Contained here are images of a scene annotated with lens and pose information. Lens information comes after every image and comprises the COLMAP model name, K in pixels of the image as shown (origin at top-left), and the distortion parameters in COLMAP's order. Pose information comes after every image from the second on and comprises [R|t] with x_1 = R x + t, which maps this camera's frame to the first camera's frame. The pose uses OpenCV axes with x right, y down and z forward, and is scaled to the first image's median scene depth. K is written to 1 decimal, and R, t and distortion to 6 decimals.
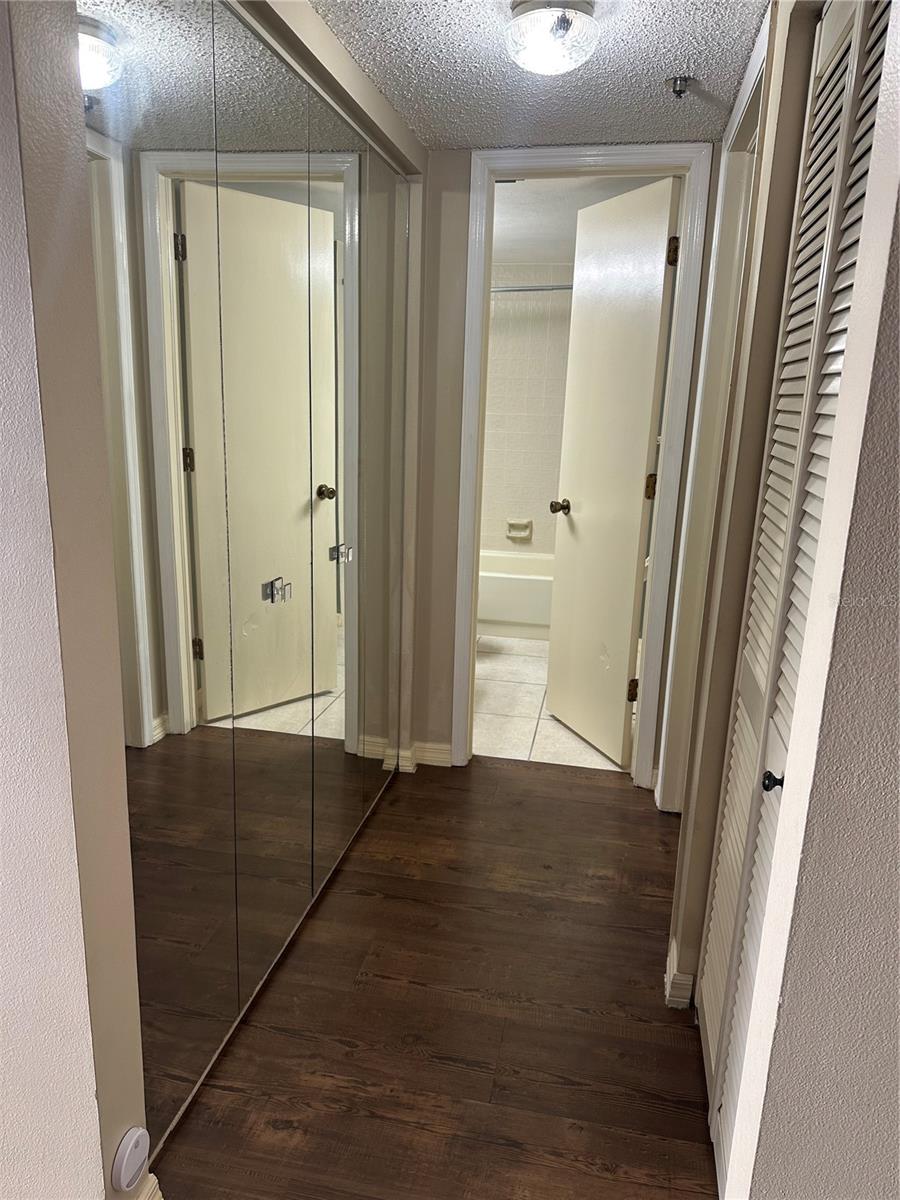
lens RADIAL K [[841.2, 0, 450.0], [0, 841.2, 601.0], [0, 0, 1]] dist [-0.002722, -0.001578]
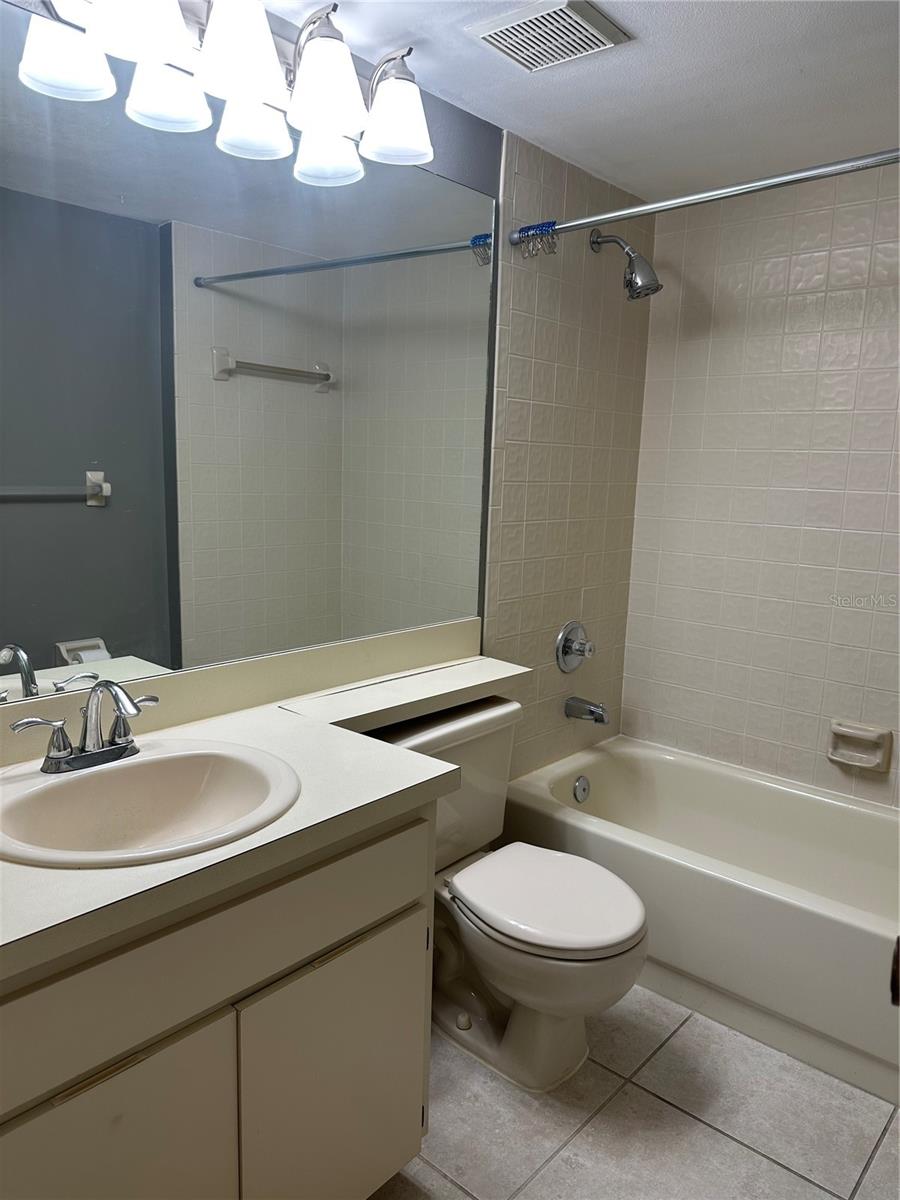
lens RADIAL K [[841.2, 0, 450.8], [0, 841.2, 600.2], [0, 0, 1]] dist [-0.002722, -0.001578]
pose [[0.865028, 0.068083, -0.497083, 0.112083], [-0.120579, 0.989923, -0.074248, -0.104084], [0.487019, 0.124164, 0.864521, 0.489857]]
